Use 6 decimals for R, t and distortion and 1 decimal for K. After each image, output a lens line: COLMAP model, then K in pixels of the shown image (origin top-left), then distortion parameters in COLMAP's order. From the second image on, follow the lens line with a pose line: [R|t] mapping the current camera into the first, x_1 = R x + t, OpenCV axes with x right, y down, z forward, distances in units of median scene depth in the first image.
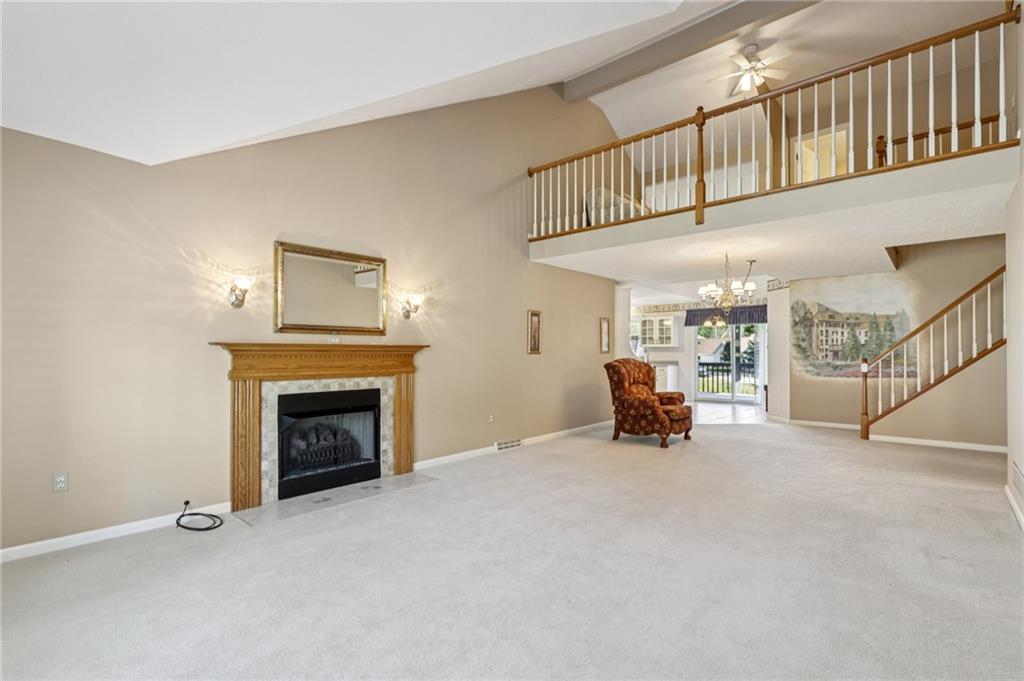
lens RADIAL K [[477.5, 0, 510.8], [0, 477.5, 348.1], [0, 0, 1]] dist [0.001817, -0.000234]
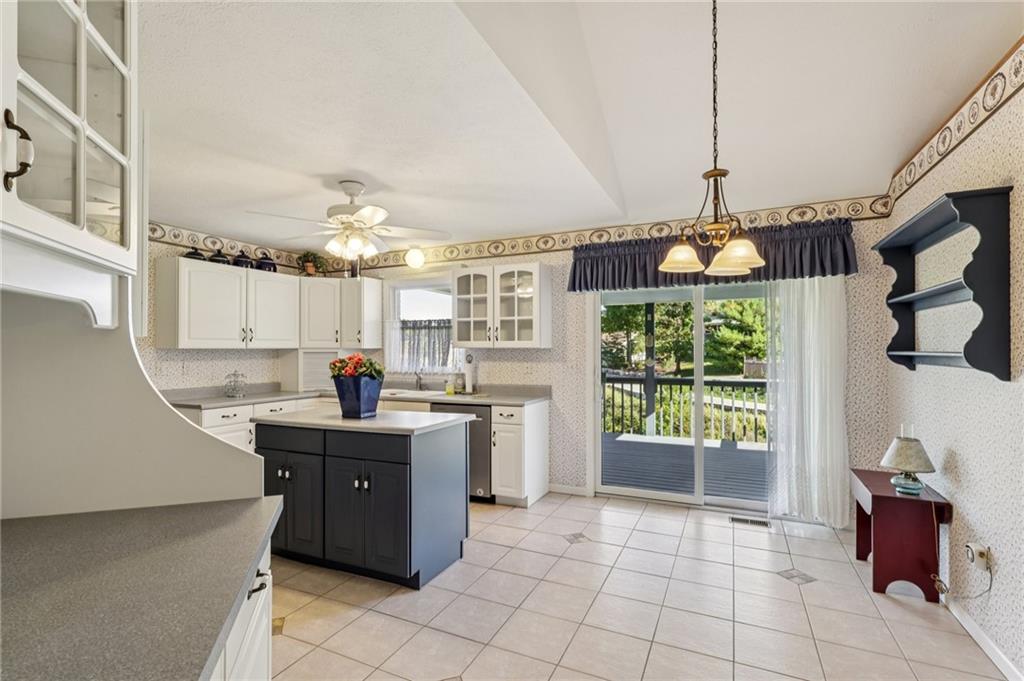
lens RADIAL K [[477.5, 0, 512.5], [0, 477.5, 349.7], [0, 0, 1]] dist [0.001817, -0.000234]
pose [[0.958851, 0.002148, 0.283902, 0.343649], [-0.004516, 0.999960, 0.007689, -0.006876], [-0.283874, -0.008654, 0.958823, 1.036106]]
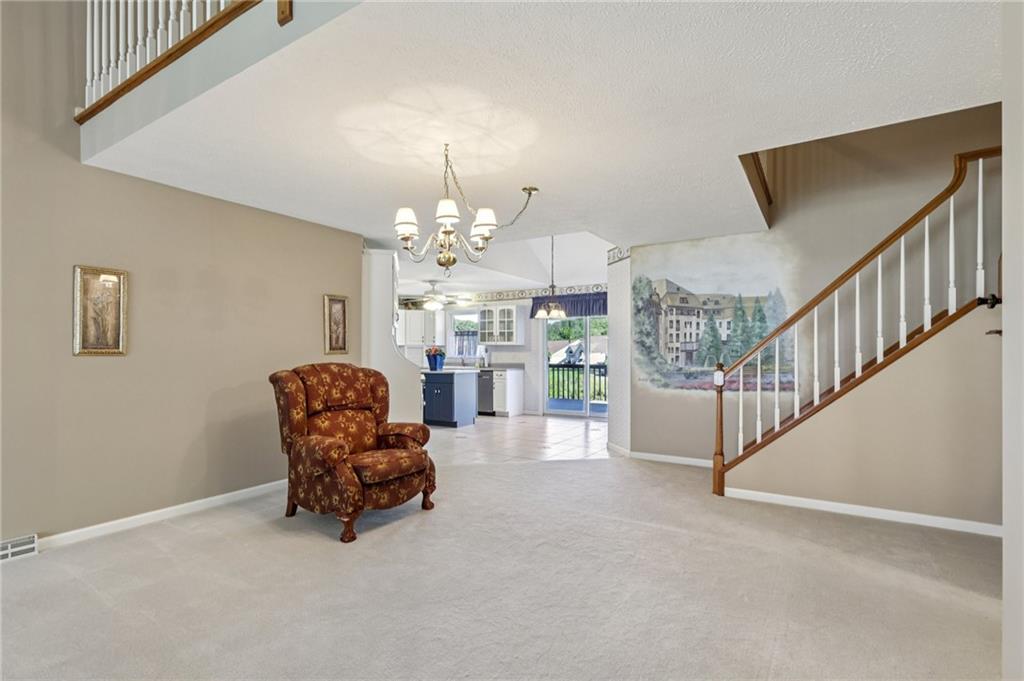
lens RADIAL K [[477.5, 0, 510.4], [0, 477.5, 348.5], [0, 0, 1]] dist [0.001817, -0.000234]
pose [[0.988171, 0.002297, 0.153336, 0.334159], [-0.002655, 0.999994, 0.002127, 0.001979], [-0.153331, -0.002509, 0.988172, 0.380323]]
